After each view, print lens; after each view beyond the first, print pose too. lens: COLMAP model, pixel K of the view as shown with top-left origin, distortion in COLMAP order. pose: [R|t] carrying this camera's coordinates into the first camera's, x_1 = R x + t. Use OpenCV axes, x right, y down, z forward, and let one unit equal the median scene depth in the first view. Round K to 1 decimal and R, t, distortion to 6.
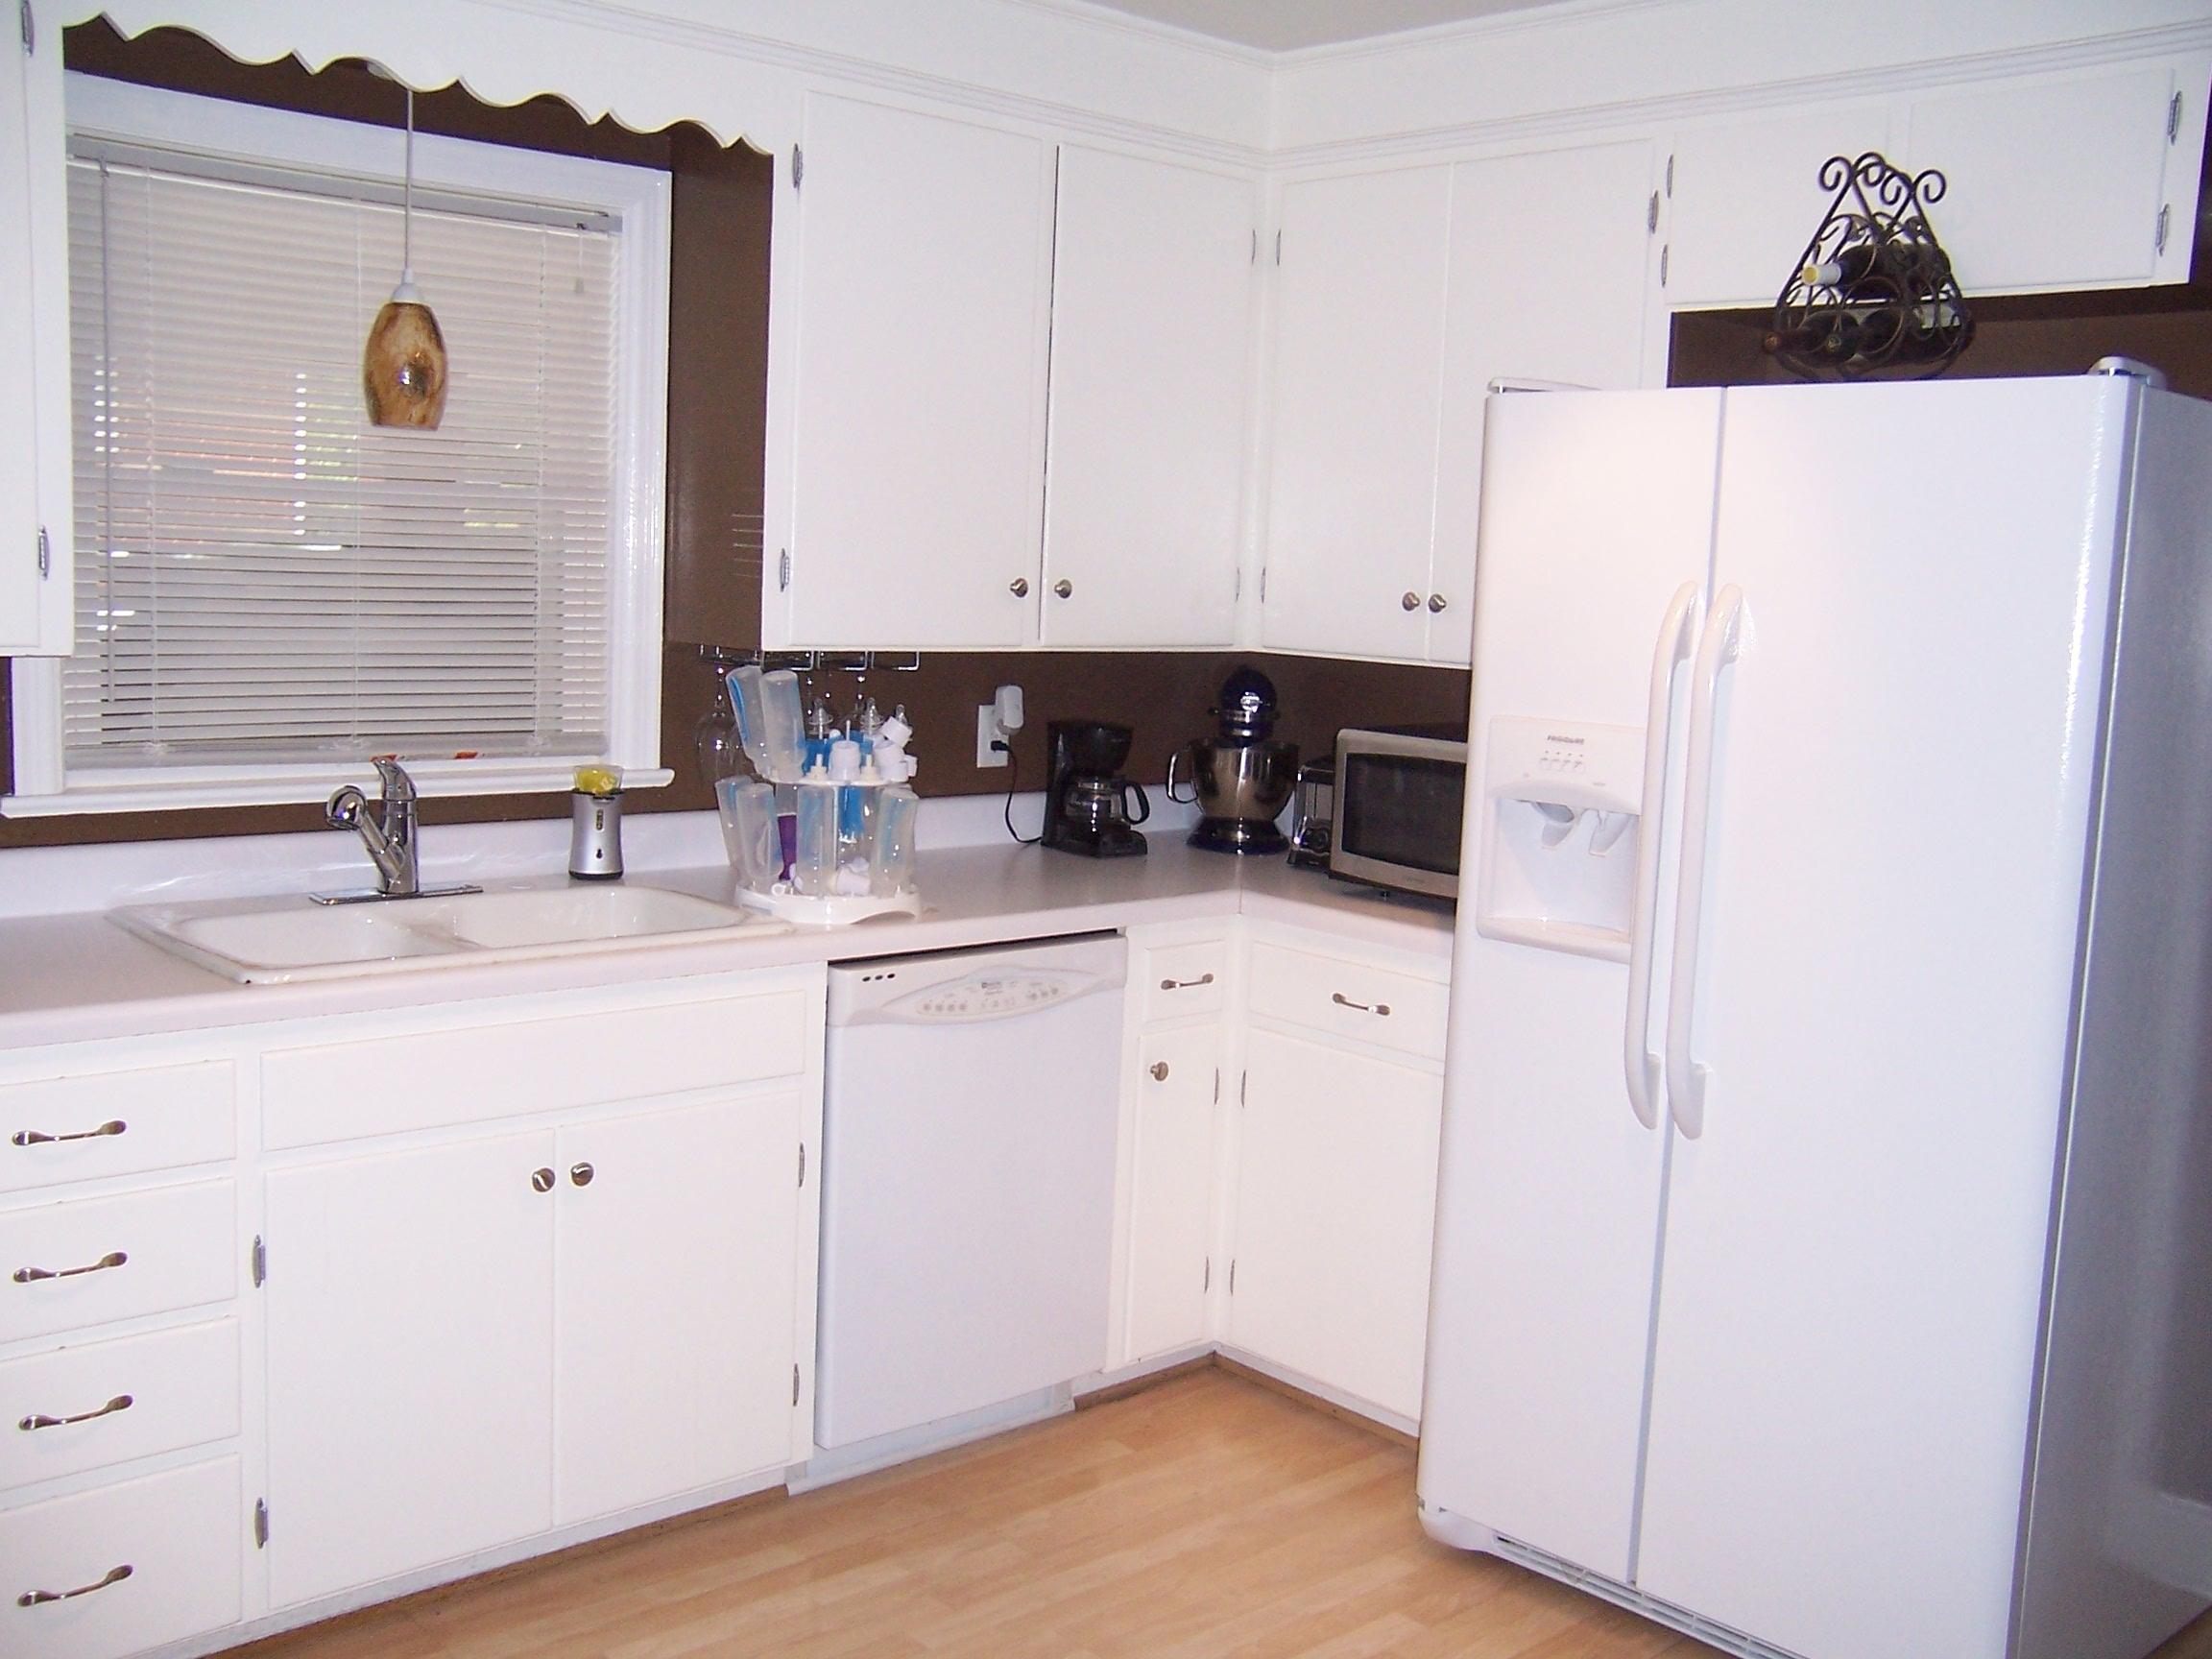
lens RADIAL K [[2186.7, 0, 1106.0], [0, 2186.7, 829.5], [0, 0, 1]] dist [-0.140796, 0.209856]
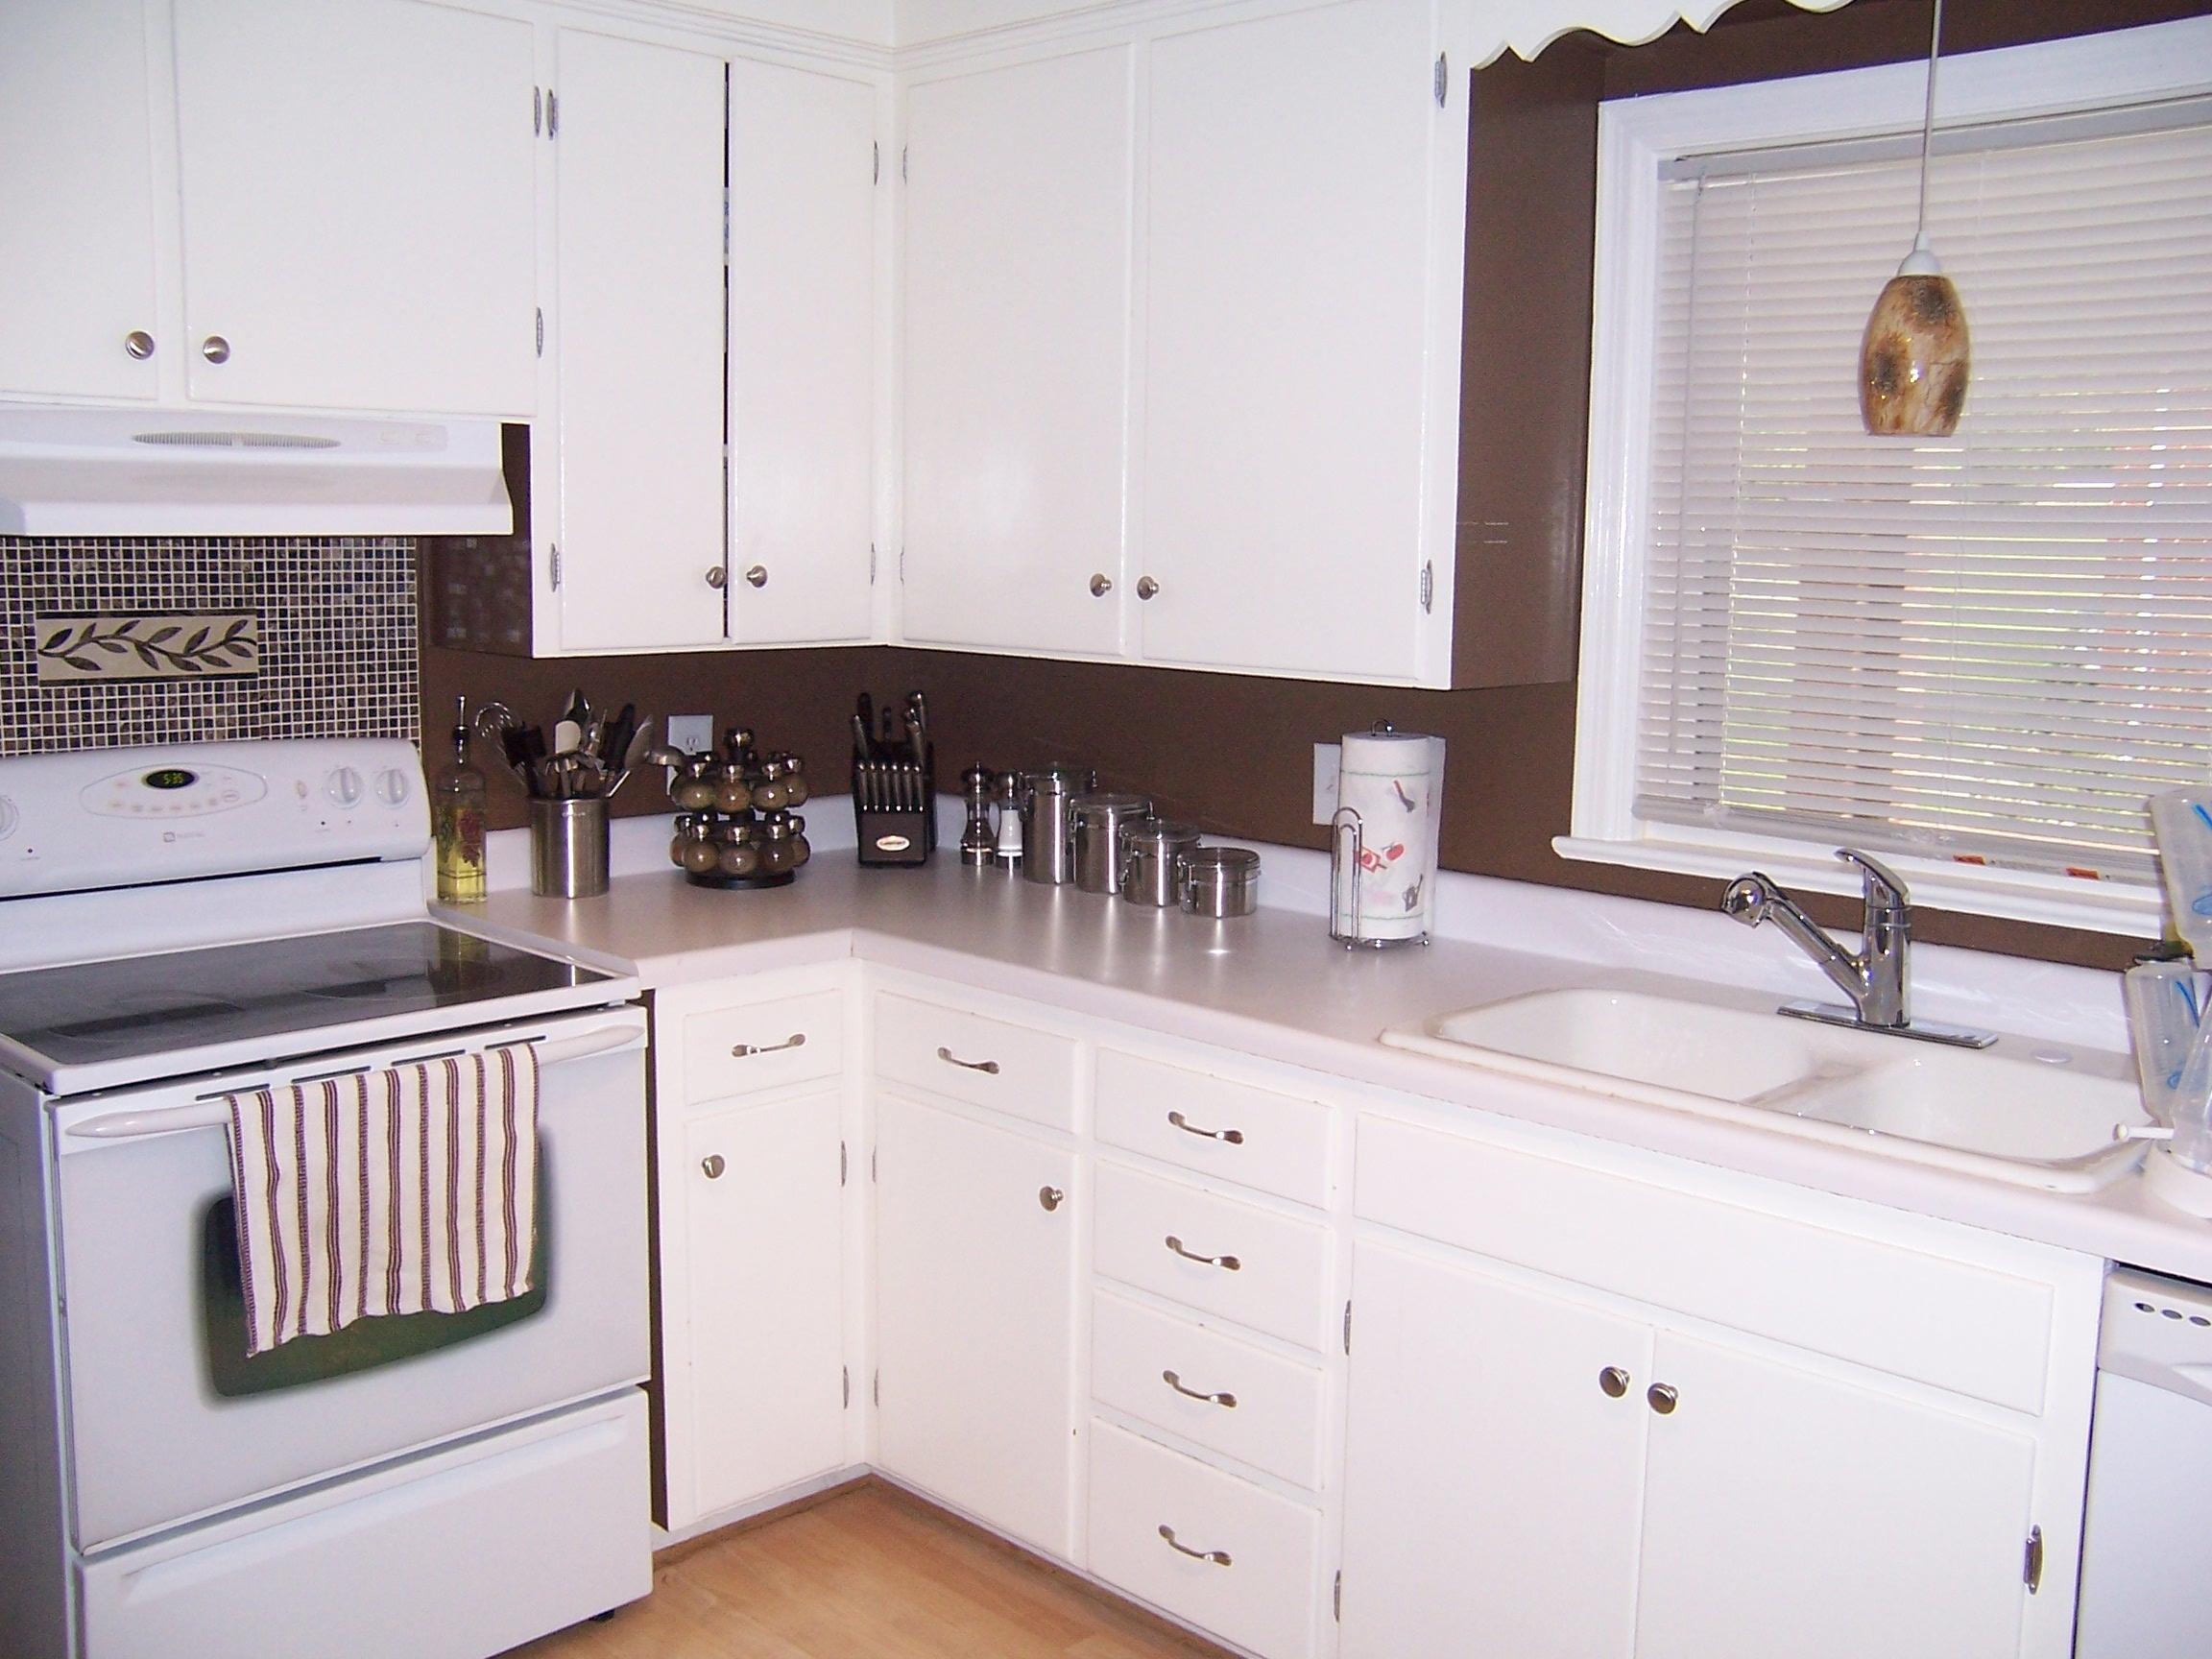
lens RADIAL K [[2186.7, 0, 1106.0], [0, 2186.7, 829.5], [0, 0, 1]] dist [-0.140796, 0.209856]
pose [[0.018873, 0.089935, -0.995769, 0.472947], [-0.150005, 0.984928, 0.086112, -0.068599], [0.988505, 0.147745, 0.032079, 0.711513]]
